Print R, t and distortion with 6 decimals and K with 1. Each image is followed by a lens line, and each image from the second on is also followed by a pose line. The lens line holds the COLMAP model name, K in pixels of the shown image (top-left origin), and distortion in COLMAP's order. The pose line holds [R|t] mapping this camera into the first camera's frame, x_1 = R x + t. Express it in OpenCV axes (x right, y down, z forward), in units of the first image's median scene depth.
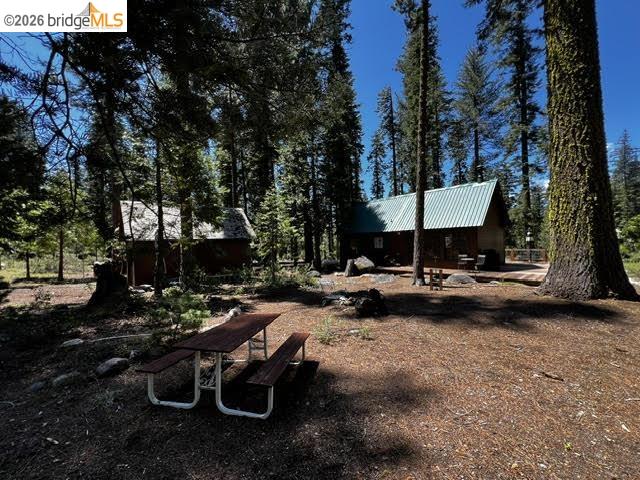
lens RADIAL K [[257.5, 0, 320.4], [0, 257.5, 240.6], [0, 0, 1]] dist [0.000432, -0.000029]
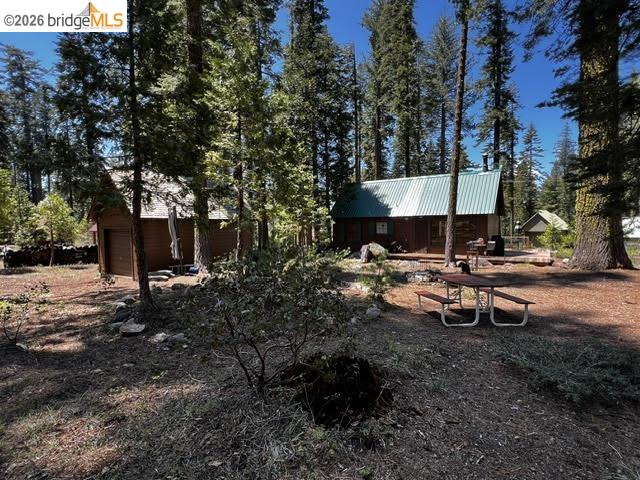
lens RADIAL K [[327.4, 0, 323.0], [0, 327.4, 243.0], [0, 0, 1]] dist [-0.003056, 0.000724]
pose [[0.967489, 0.009088, 0.252749, -0.307990], [-0.021235, 0.998744, 0.045374, 0.014455], [-0.252019, -0.049266, 0.966467, -0.105250]]
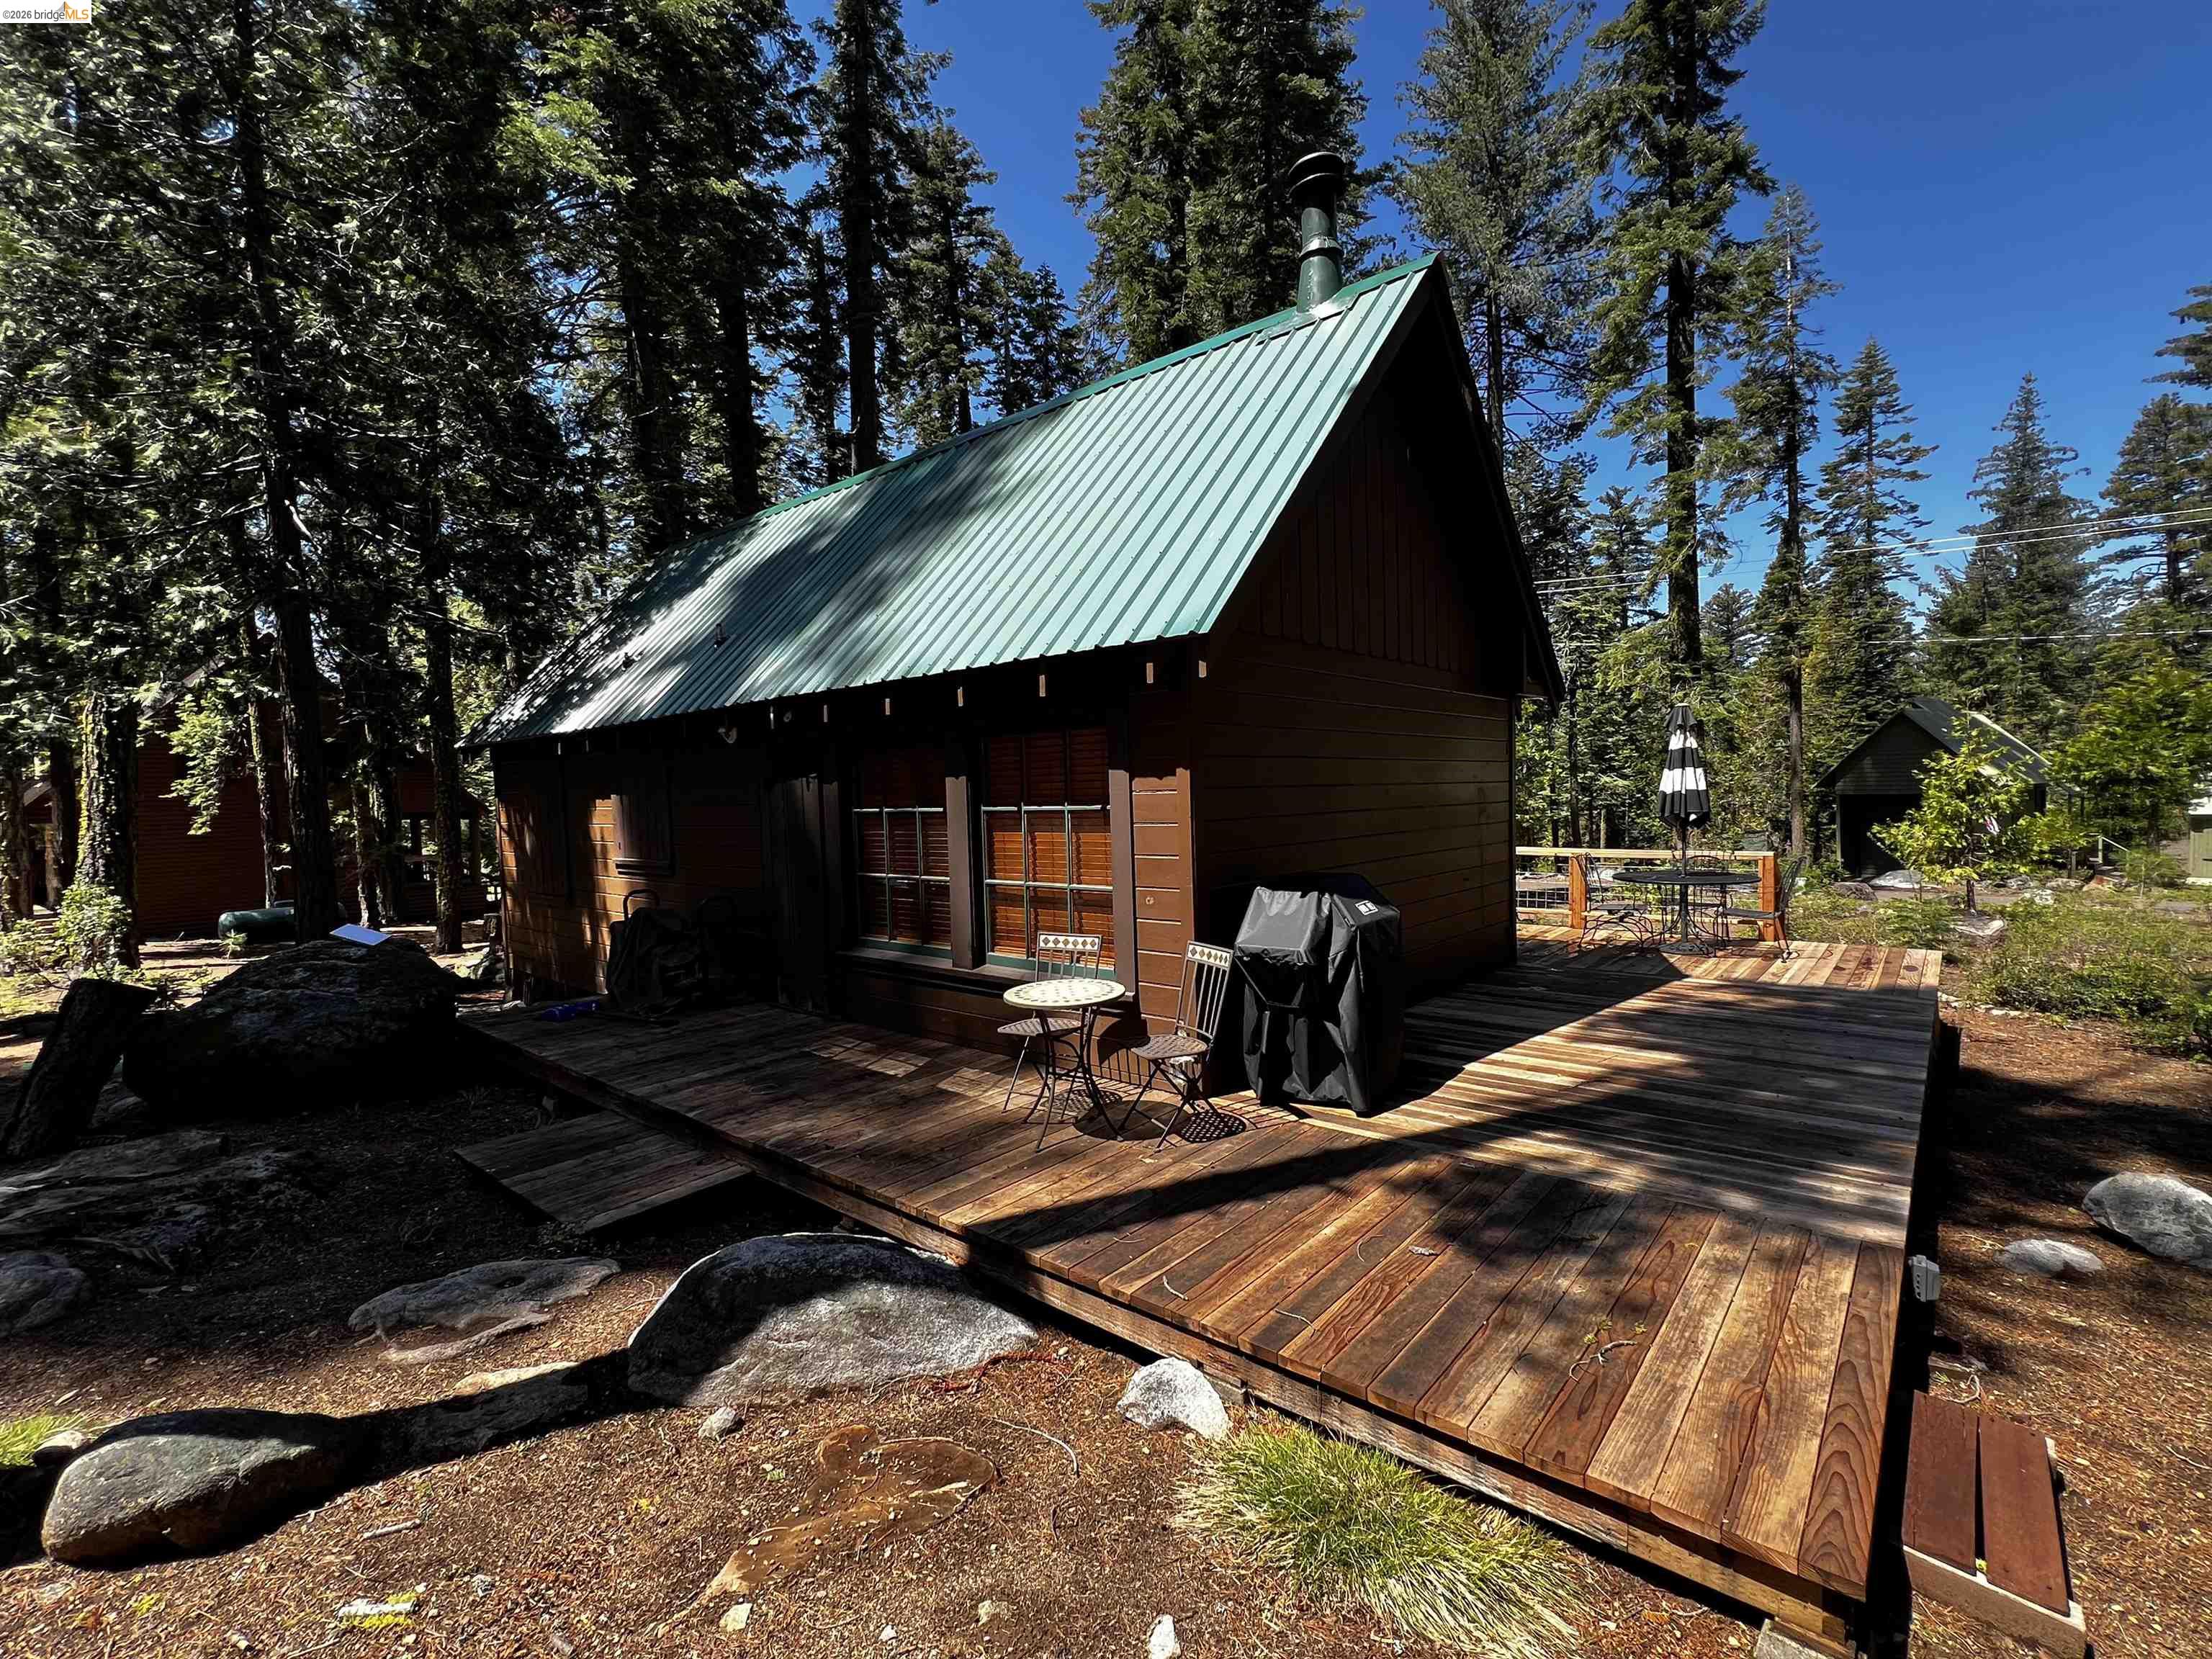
lens RADIAL K [[973.8, 0, 1106.0], [0, 973.8, 829.5], [0, 0, 1]] dist [-0.000230, 0.000054]
pose [[0.990382, -0.003760, 0.138306, 0.434161], [-0.002097, 0.999108, 0.042174, 0.000801], [-0.138341, -0.042059, 0.989491, 0.523841]]
